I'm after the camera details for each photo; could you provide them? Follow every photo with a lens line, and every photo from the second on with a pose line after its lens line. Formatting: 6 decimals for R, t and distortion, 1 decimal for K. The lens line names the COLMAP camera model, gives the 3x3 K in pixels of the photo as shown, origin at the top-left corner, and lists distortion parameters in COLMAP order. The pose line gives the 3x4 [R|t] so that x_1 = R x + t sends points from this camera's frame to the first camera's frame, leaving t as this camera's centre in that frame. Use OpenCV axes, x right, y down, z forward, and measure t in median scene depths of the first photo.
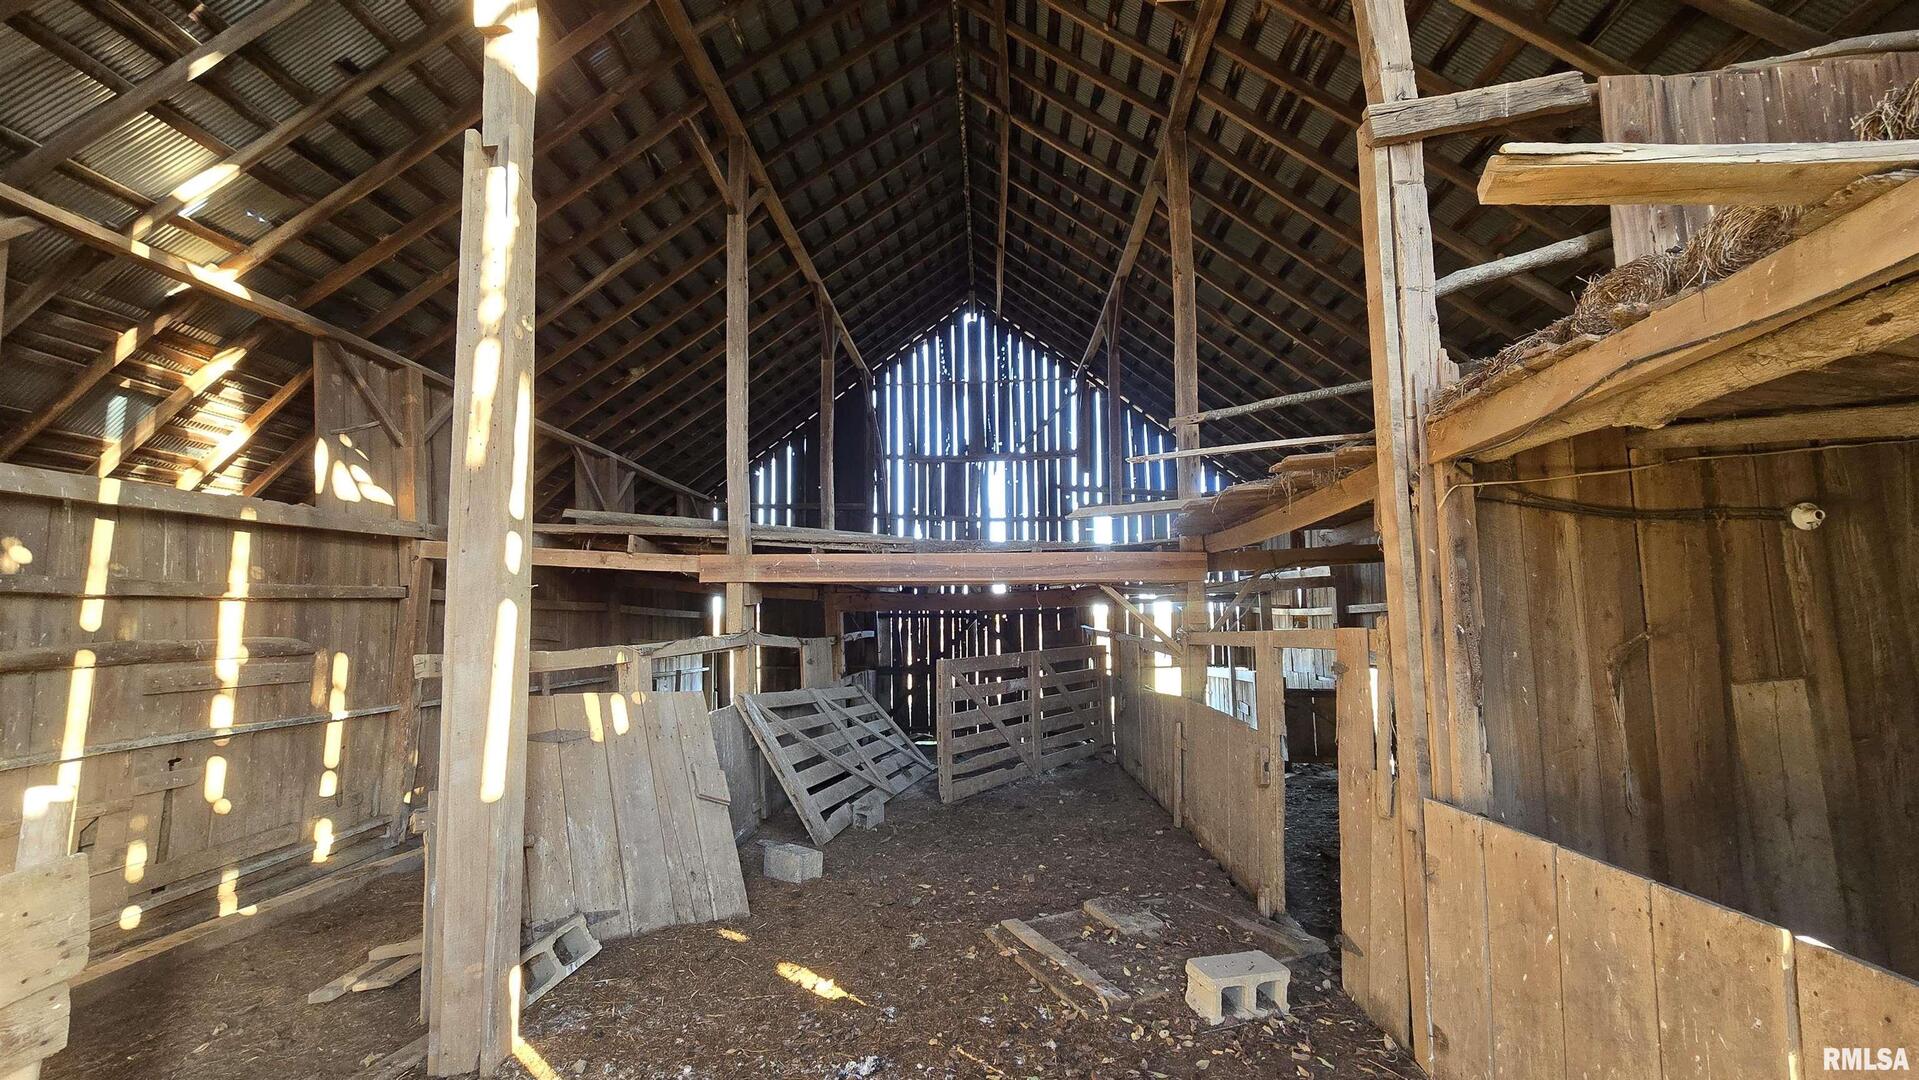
lens RADIAL K [[782.7, 0, 964.0], [0, 782.7, 548.8], [0, 0, 1]] dist [-0.011413, 0.004454]
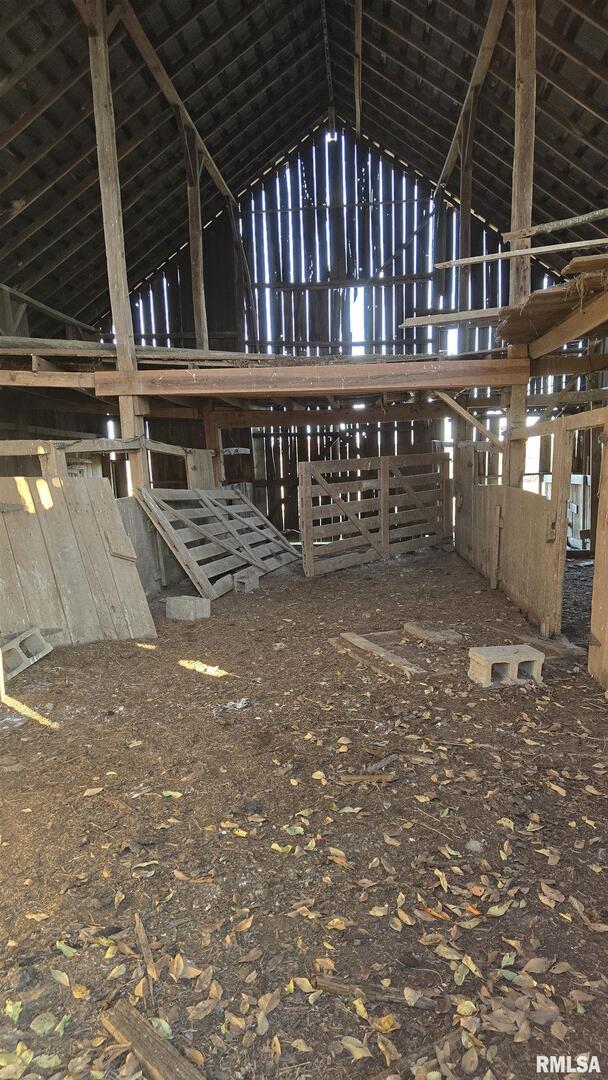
lens RADIAL K [[715.2, 0, 306.0], [0, 715.2, 557.5], [0, 0, 1]] dist [0.064267, -0.068567]
pose [[0.998887, -0.012288, -0.045547, 0.049927], [0.022690, 0.971613, 0.235487, 0.057016], [0.041360, -0.236258, 0.970810, -0.199291]]
